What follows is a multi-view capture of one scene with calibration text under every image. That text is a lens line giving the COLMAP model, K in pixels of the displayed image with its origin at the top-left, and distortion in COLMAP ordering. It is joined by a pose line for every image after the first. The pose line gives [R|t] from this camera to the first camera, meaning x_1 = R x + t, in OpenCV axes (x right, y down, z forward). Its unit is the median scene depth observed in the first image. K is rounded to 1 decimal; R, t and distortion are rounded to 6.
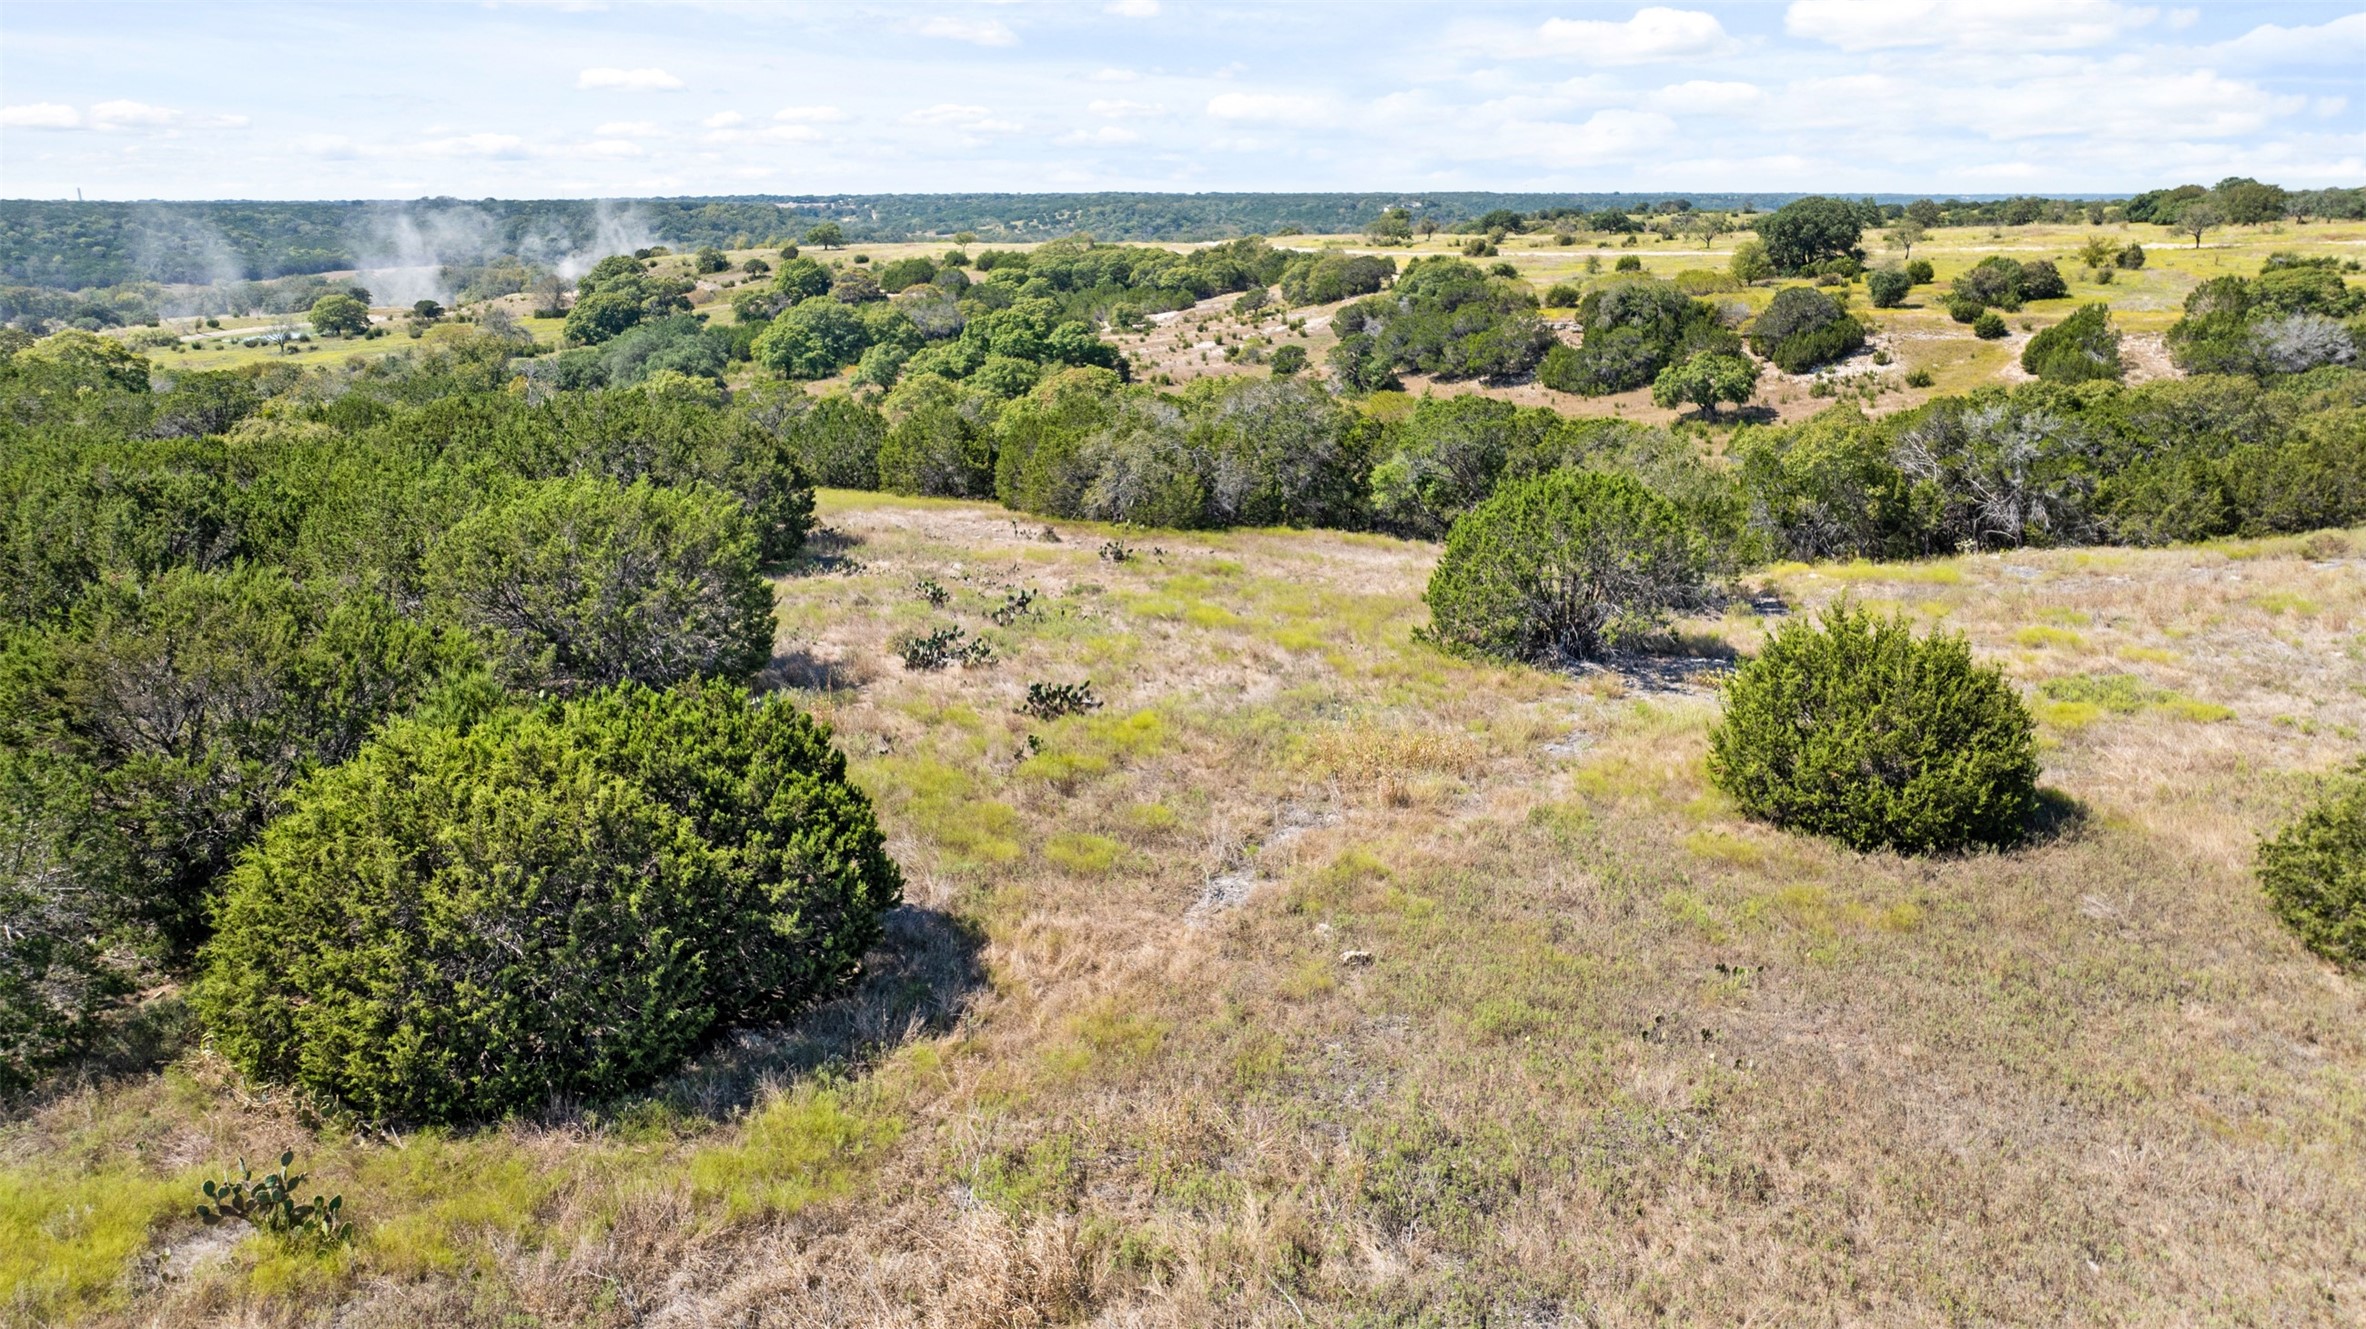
lens RADIAL K [[1660.1, 0, 1185.9], [0, 1660.1, 666.0], [0, 0, 1]] dist [-0.019478, 0.007427]
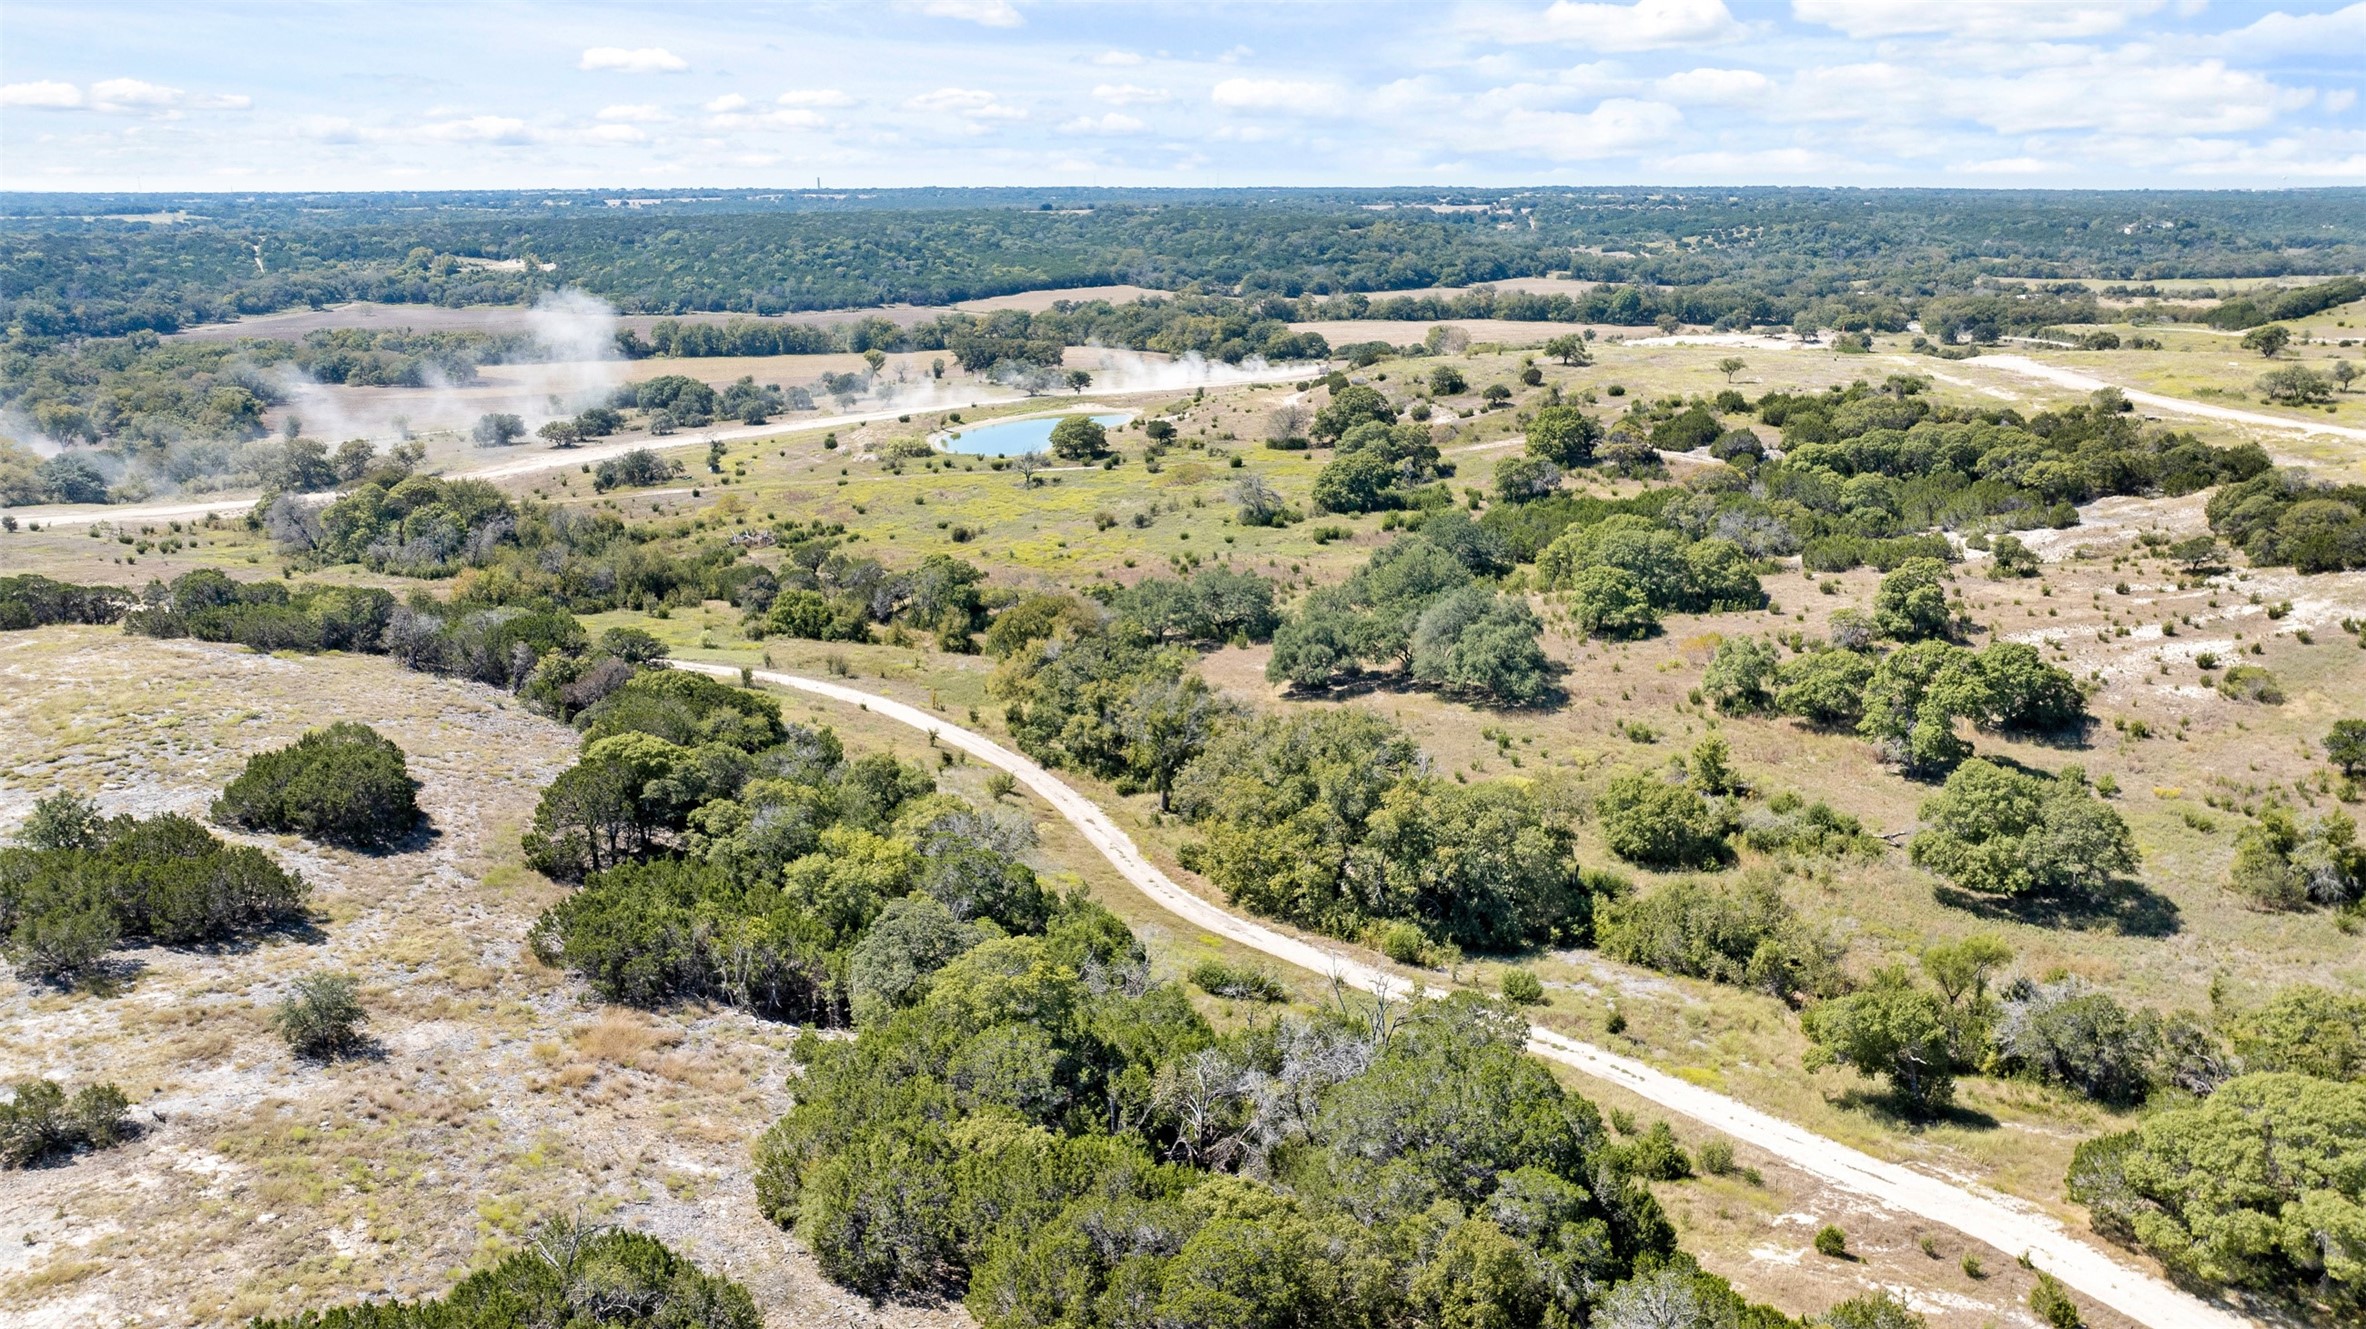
lens RADIAL K [[1677.2, 0, 1194.6], [0, 1677.2, 665.5], [0, 0, 1]] dist [-0.018956, 0.002848]
pose [[0.936841, 0.100647, -0.334961, -0.137927], [-0.097690, 0.994885, 0.025709, -0.149984], [0.335835, 0.008637, 0.941881, 0.116455]]
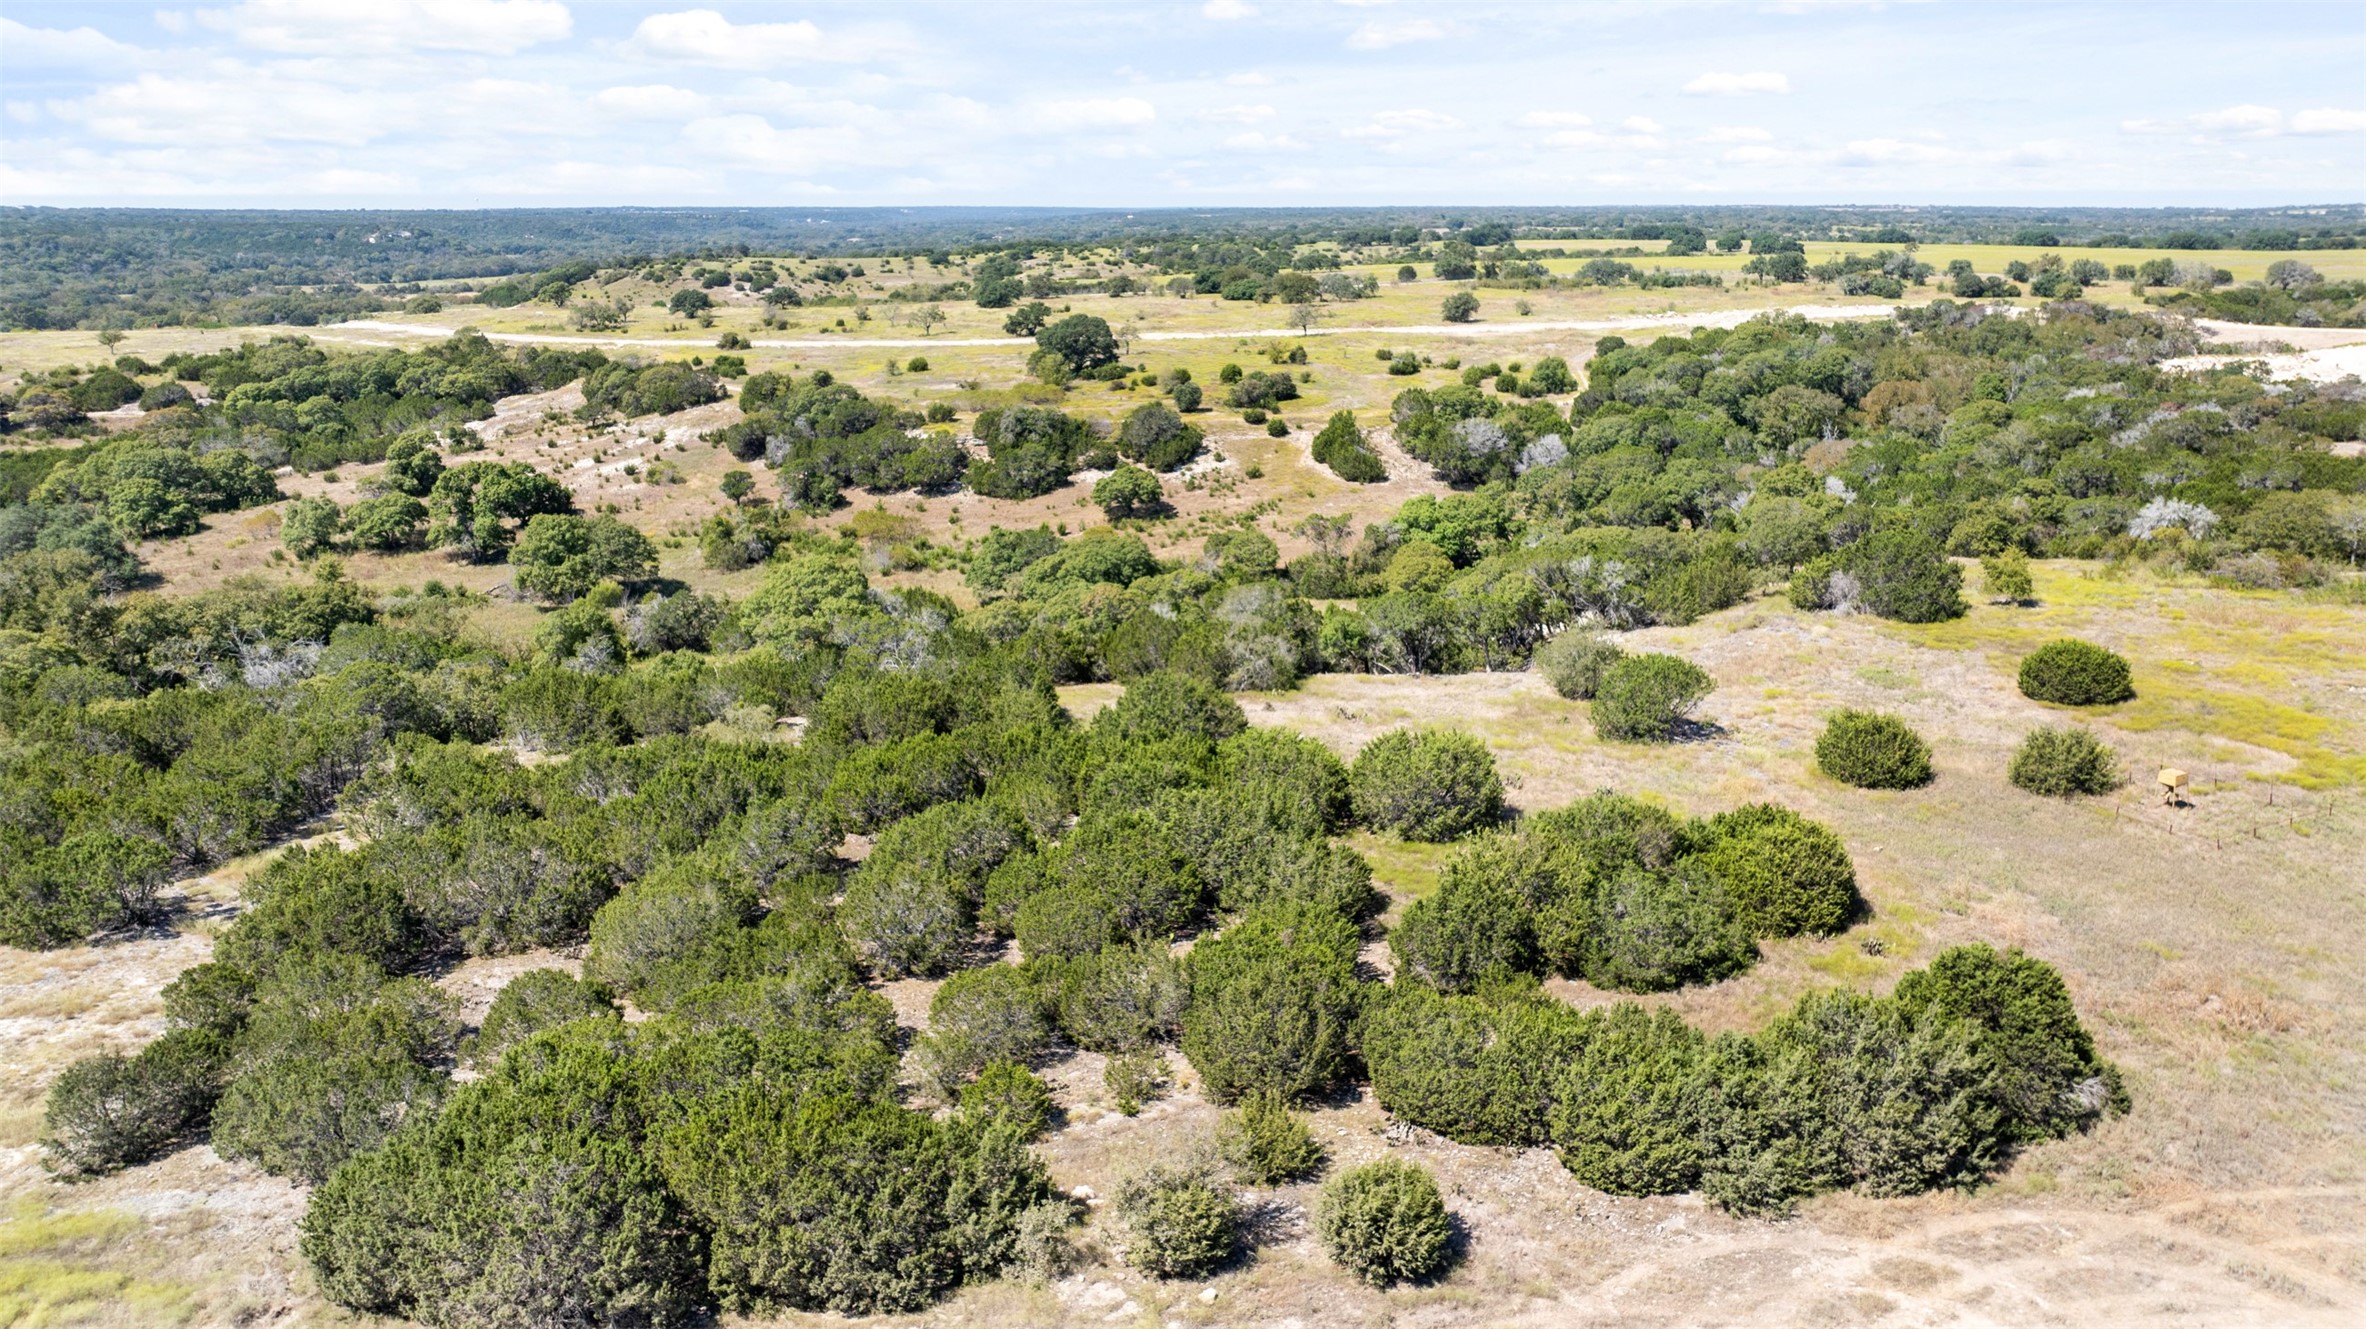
lens RADIAL K [[1668.9, 0, 1180.6], [0, 1668.9, 668.3], [0, 0, 1]] dist [-0.018817, -0.006191]
pose [[0.828490, -0.143707, 0.541251, -0.260039], [0.146022, 0.988515, 0.038944, -0.047679], [-0.540631, 0.046769, 0.839959, -0.097136]]
